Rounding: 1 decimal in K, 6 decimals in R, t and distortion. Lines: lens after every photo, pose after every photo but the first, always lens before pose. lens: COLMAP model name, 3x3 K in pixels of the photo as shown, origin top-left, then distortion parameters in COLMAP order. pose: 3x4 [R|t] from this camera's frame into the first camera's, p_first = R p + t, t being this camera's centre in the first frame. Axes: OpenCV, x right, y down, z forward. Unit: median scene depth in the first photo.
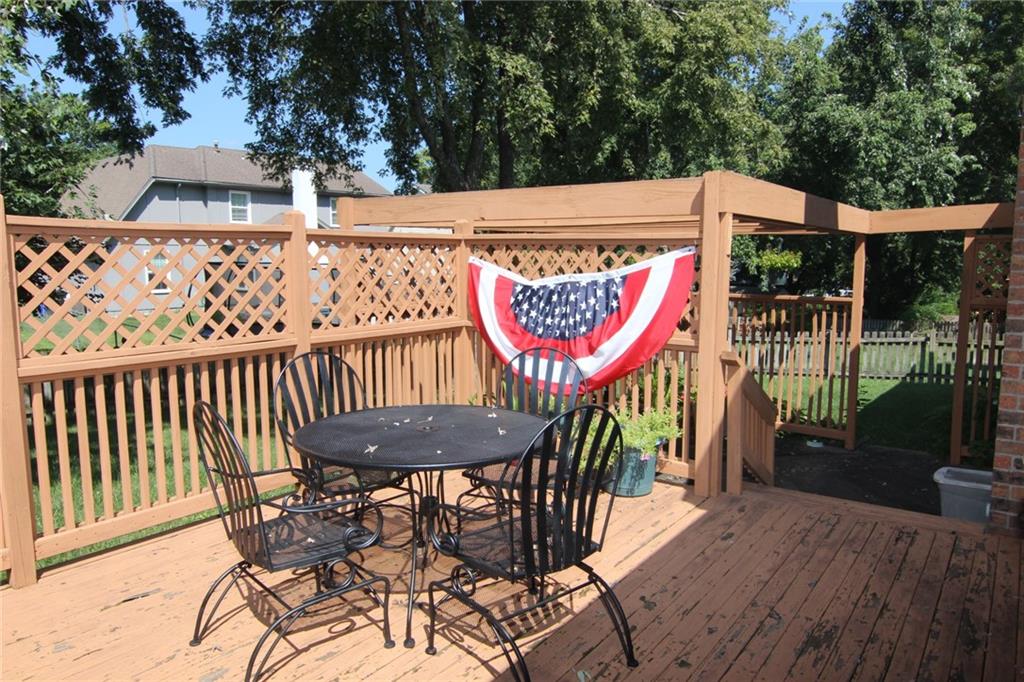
lens RADIAL K [[704.7, 0, 517.9], [0, 704.7, 342.3], [0, 0, 1]] dist [0.008845, -0.025339]
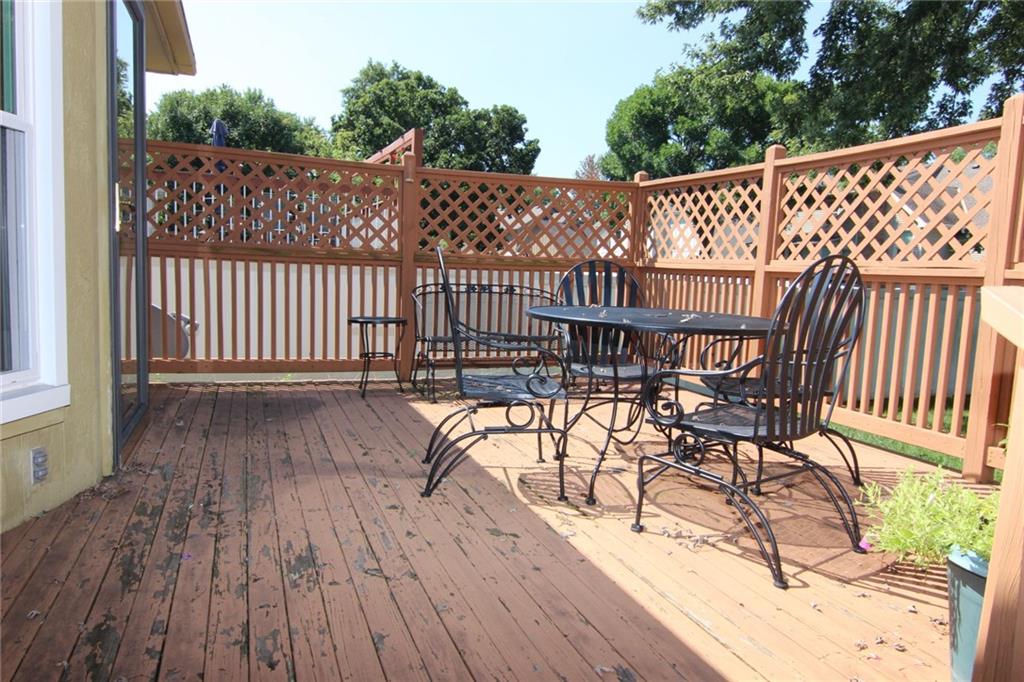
lens RADIAL K [[704.7, 0, 517.0], [0, 704.7, 338.1], [0, 0, 1]] dist [0.008845, -0.025339]
pose [[-0.542725, 0.060614, -0.837721, 0.928384], [-0.142978, 0.976167, 0.163261, 0.016768], [0.827652, 0.208382, -0.521124, 1.536391]]
